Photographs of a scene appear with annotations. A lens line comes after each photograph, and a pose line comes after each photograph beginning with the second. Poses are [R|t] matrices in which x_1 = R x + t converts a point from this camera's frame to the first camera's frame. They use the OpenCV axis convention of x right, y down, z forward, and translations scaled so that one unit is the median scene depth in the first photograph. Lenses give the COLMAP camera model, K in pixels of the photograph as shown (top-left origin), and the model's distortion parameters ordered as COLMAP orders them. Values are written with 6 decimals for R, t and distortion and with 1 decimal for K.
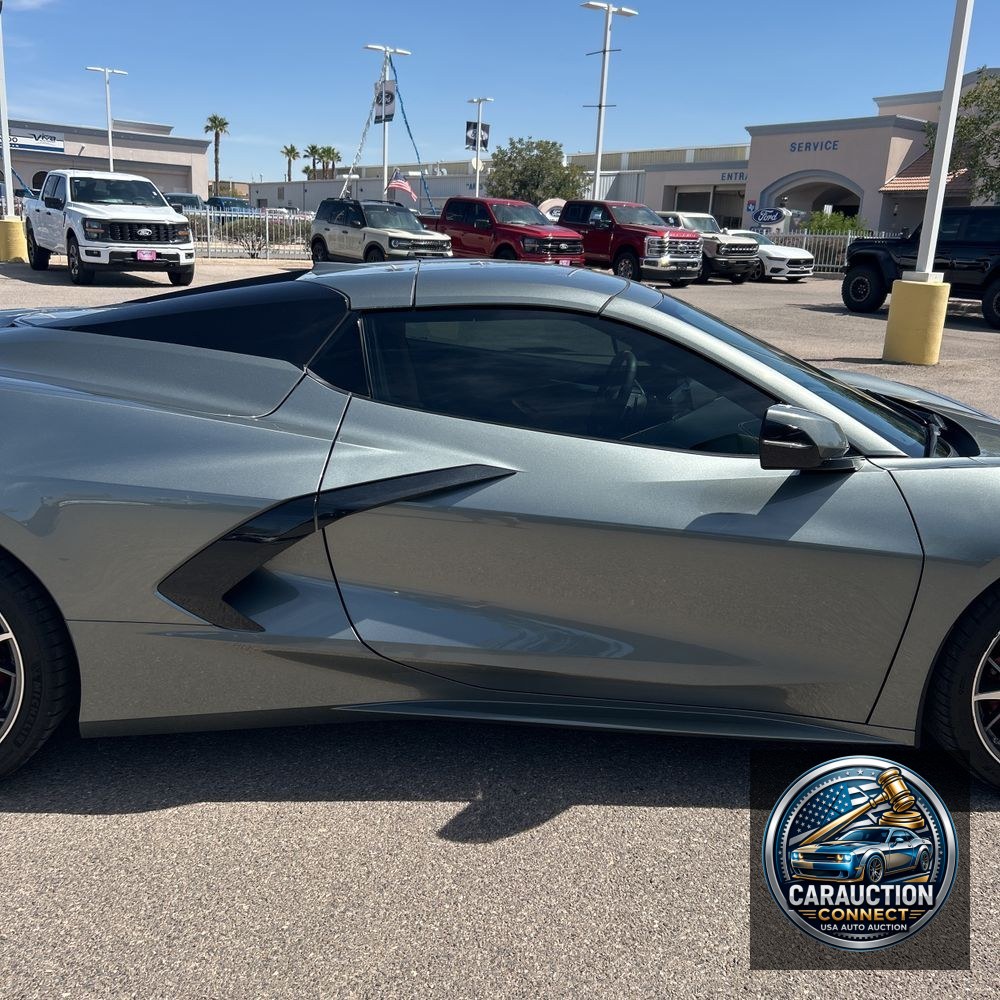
lens RADIAL K [[1017.1, 0, 497.4], [0, 1017.1, 503.3], [0, 0, 1]] dist [0.009728, 0.000690]
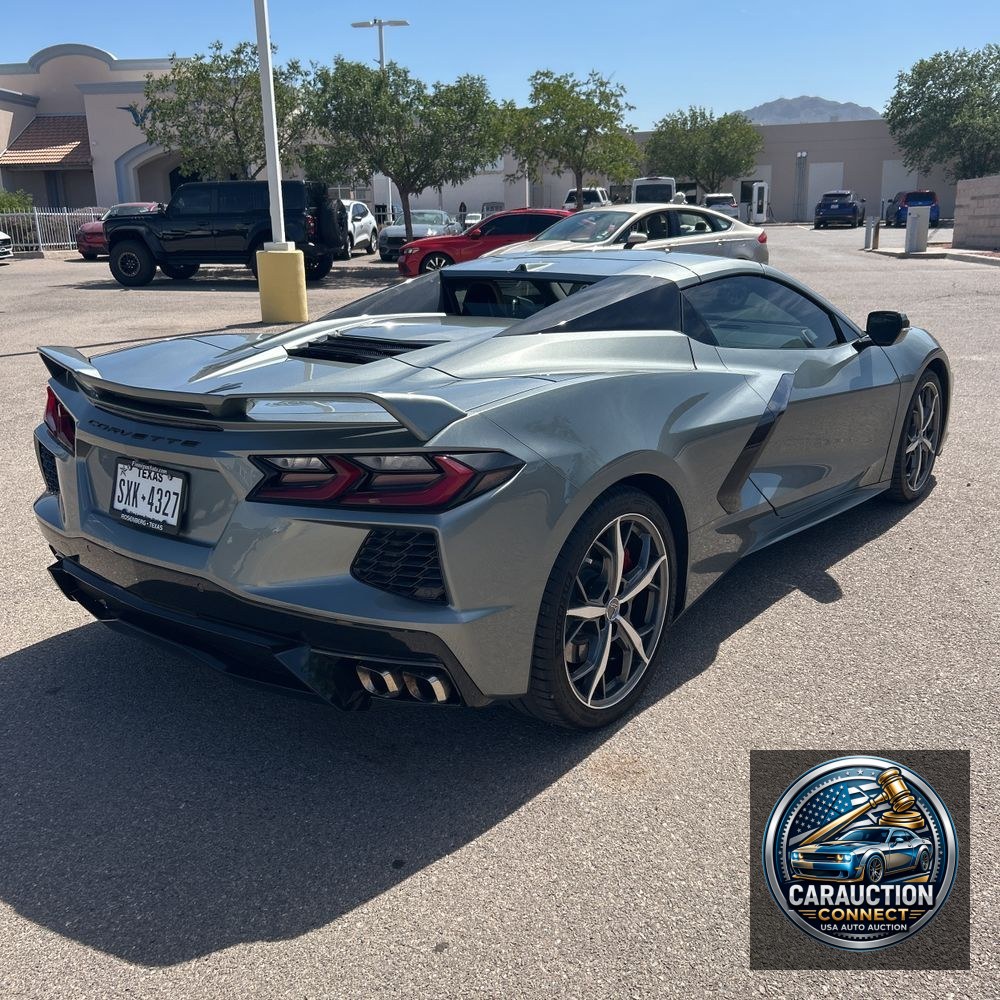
lens RADIAL K [[1007.2, 0, 505.1], [0, 1007.2, 494.2], [0, 0, 1]] dist [0.014483, -0.010518]
pose [[0.666221, -0.248075, 0.703284, -0.131264], [0.233330, 0.965043, 0.119374, -0.013152], [-0.708313, 0.084568, 0.700815, 0.020077]]
